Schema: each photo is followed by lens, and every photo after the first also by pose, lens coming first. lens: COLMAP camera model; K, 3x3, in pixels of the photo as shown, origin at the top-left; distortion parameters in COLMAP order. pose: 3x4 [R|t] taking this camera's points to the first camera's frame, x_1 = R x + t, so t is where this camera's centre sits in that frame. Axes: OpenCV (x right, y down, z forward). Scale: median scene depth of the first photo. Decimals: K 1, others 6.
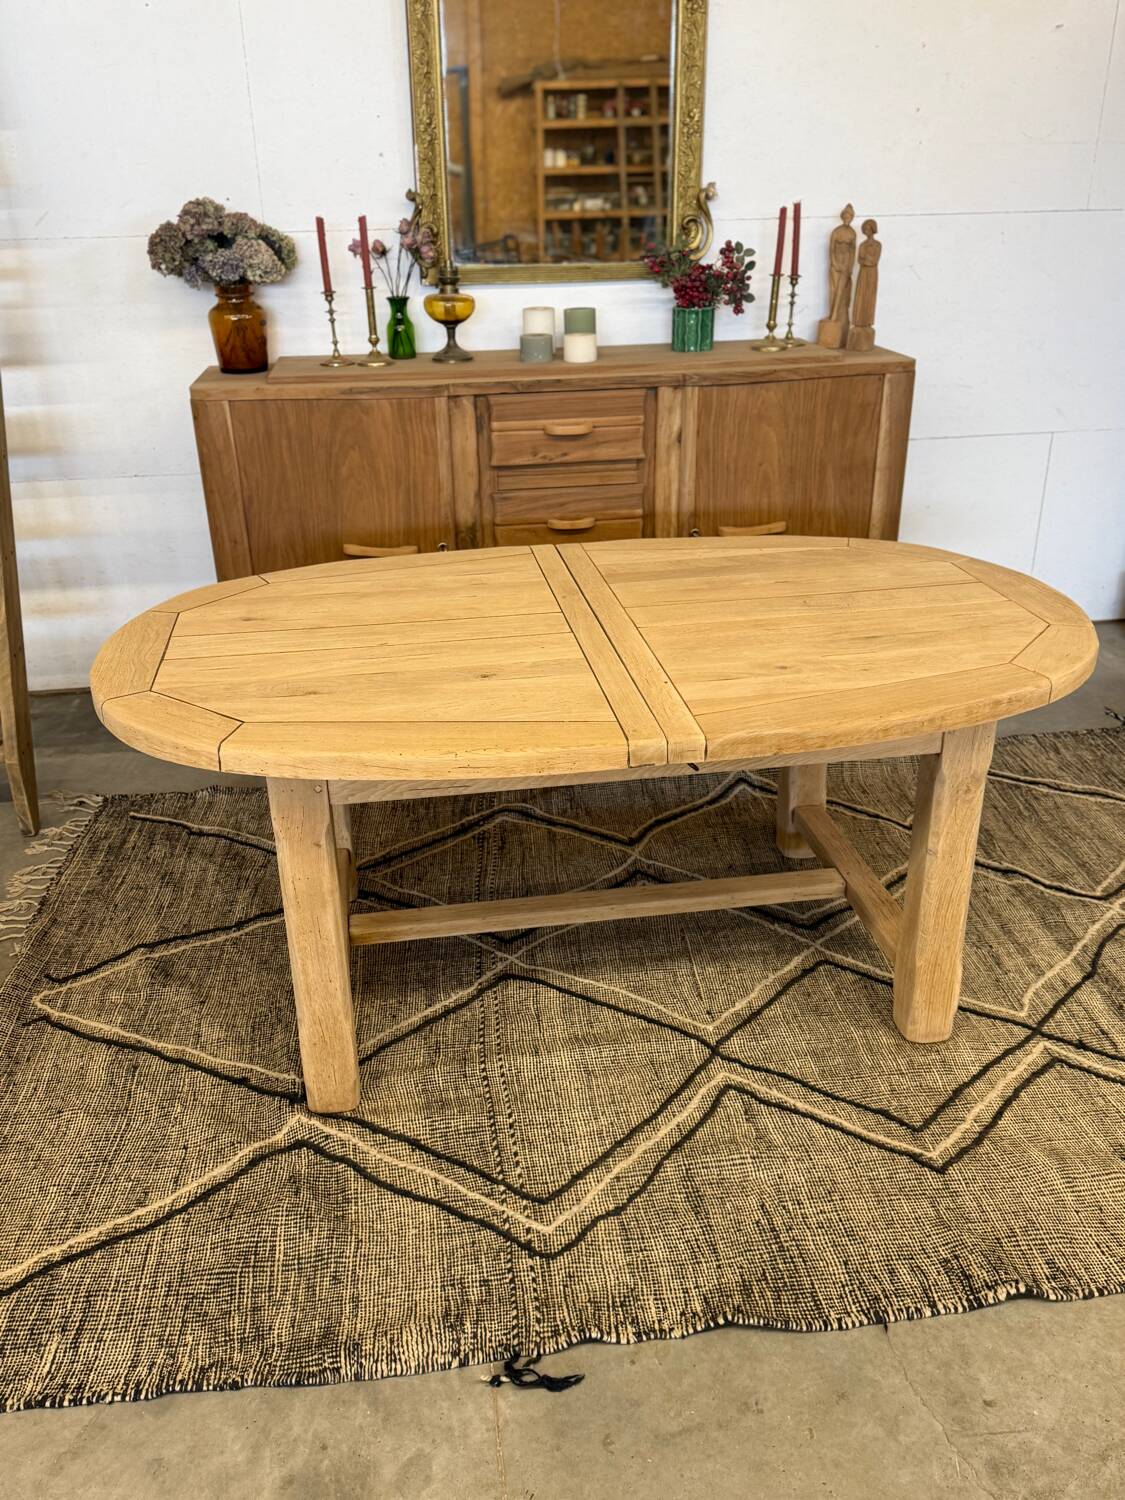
lens RADIAL K [[1212.0, 0, 565.5], [0, 1212.0, 751.4], [0, 0, 1]] dist [0.128950, -0.243615]
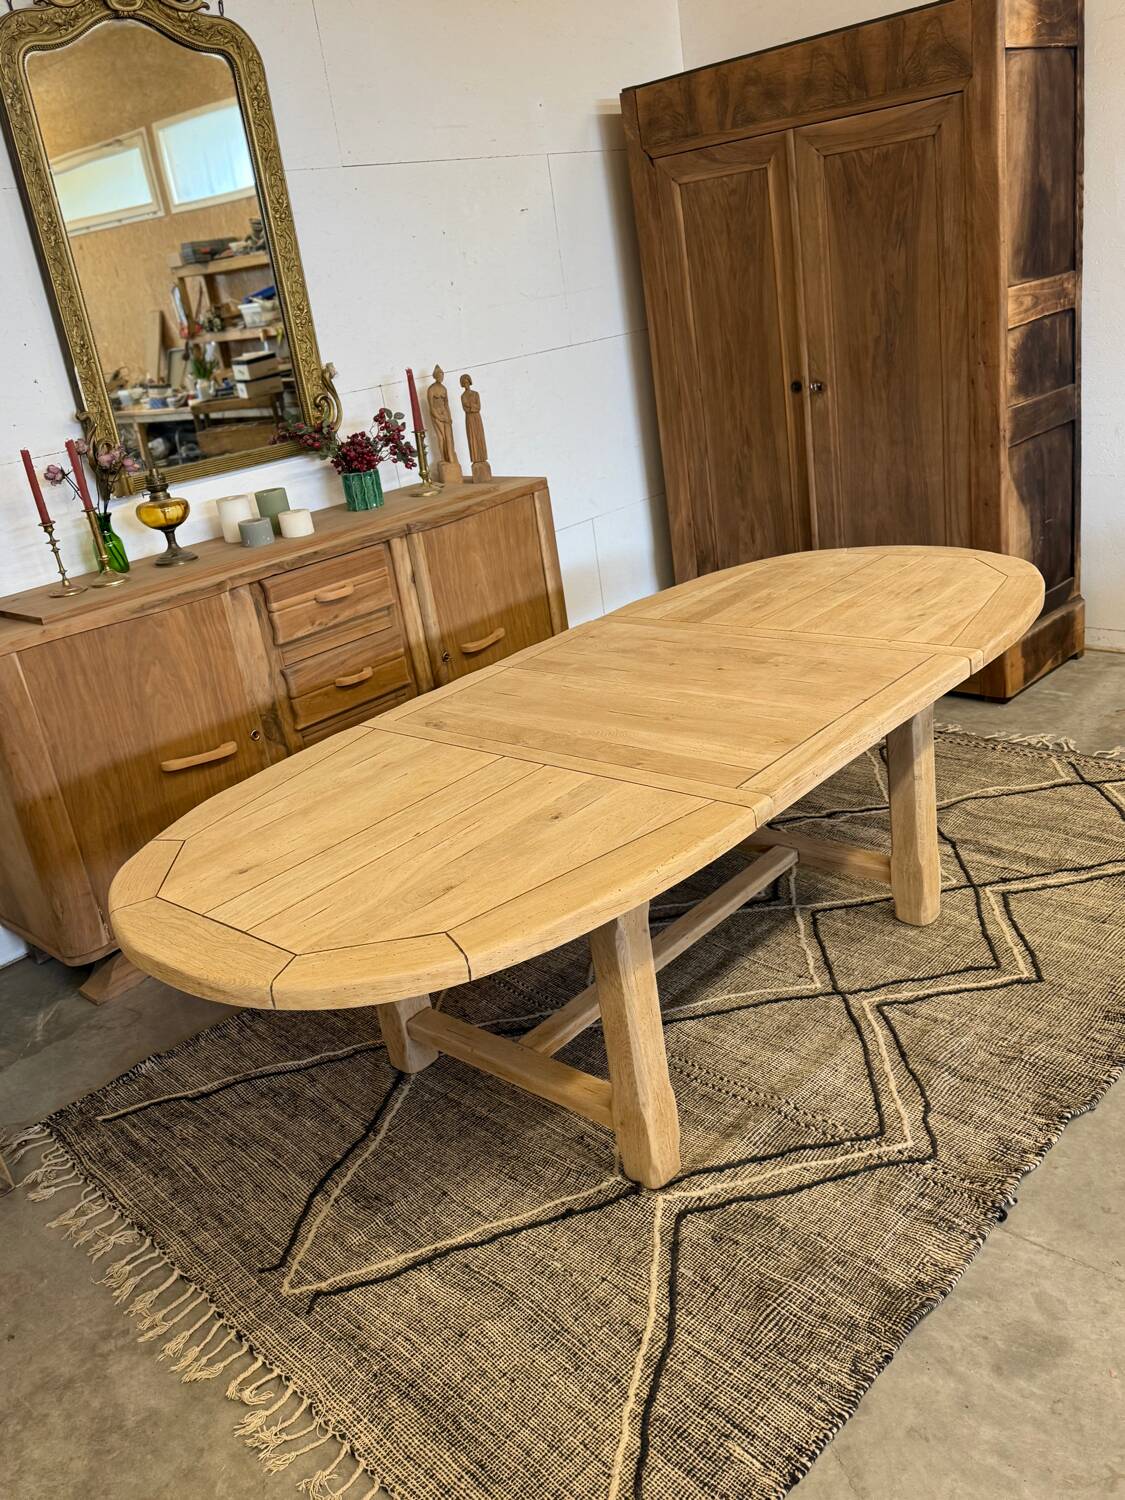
lens RADIAL K [[1202.8, 0, 573.0], [0, 1202.8, 753.5], [0, 0, 1]] dist [0.142815, -0.285447]
pose [[0.764155, -0.315528, 0.562591, -0.489065], [0.378846, 0.925449, 0.004458, -0.061858], [-0.522056, 0.209729, 0.826723, 0.047815]]
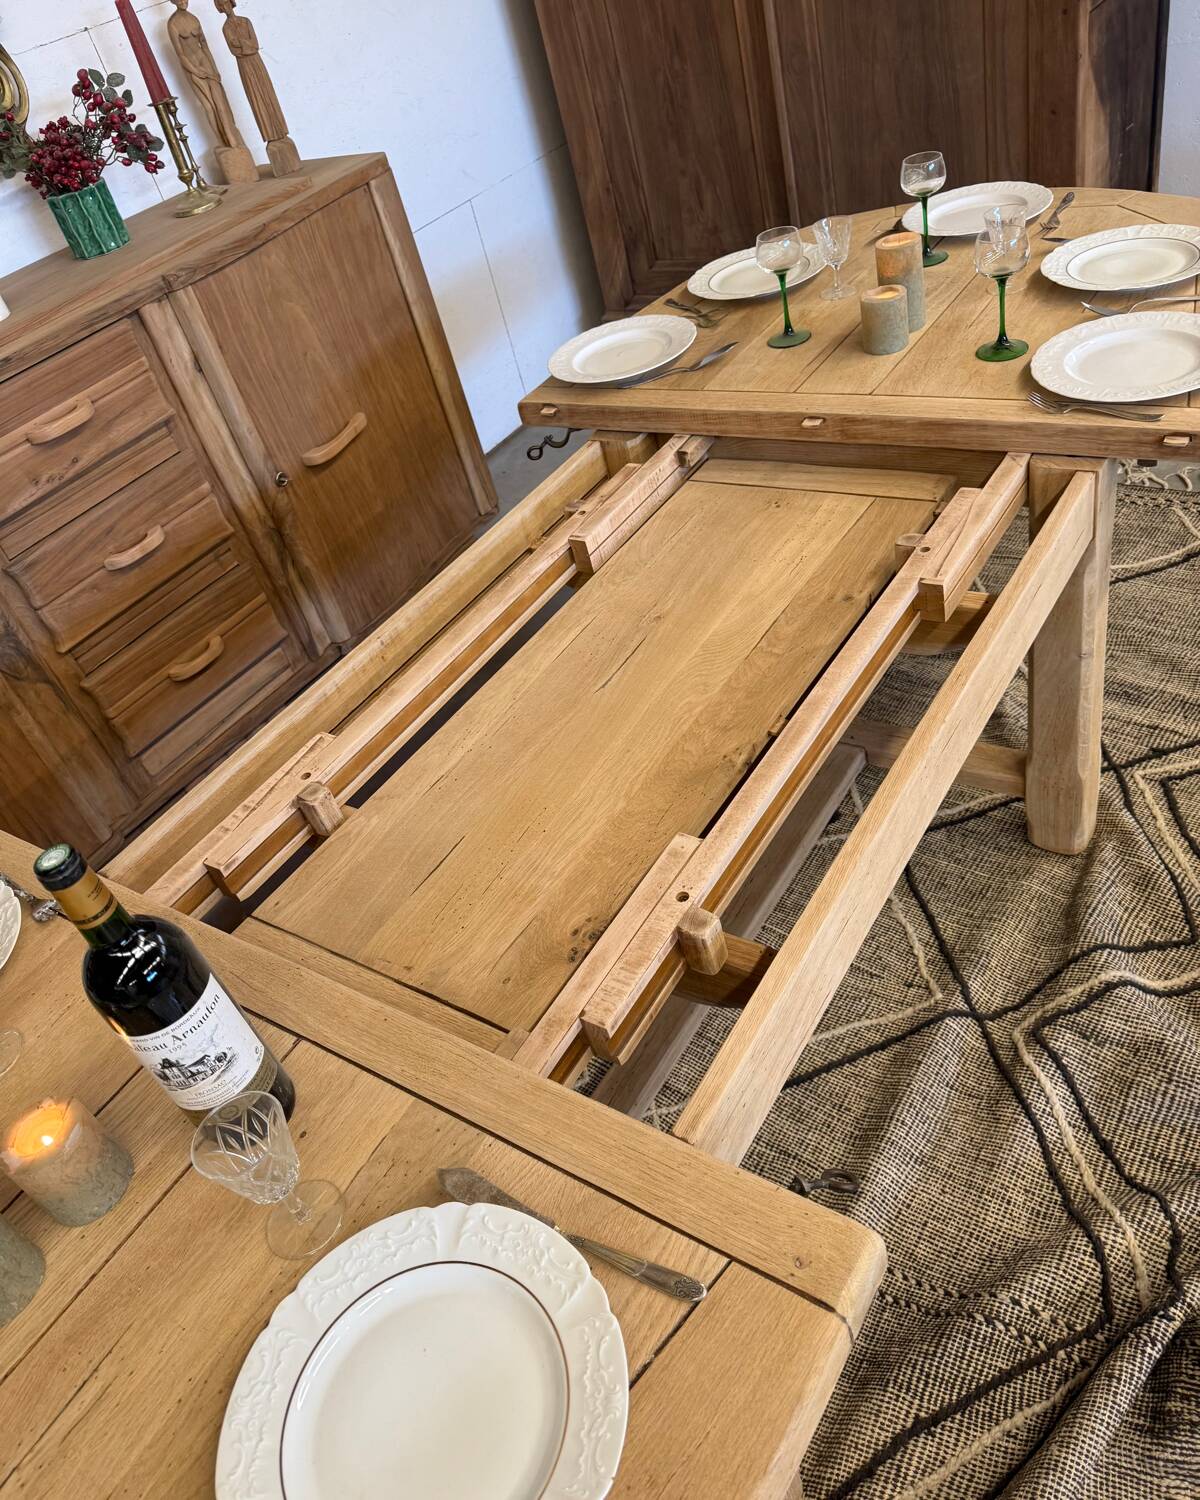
lens RADIAL K [[1129.9, 0, 599.7], [0, 1129.9, 749.8], [0, 0, 1]] dist [-0.000741, -0.004110]
pose [[0.662084, -0.578149, 0.476852, -0.196955], [0.502007, 0.814578, 0.290607, -0.158127], [-0.556447, 0.046976, 0.829554, 0.367796]]
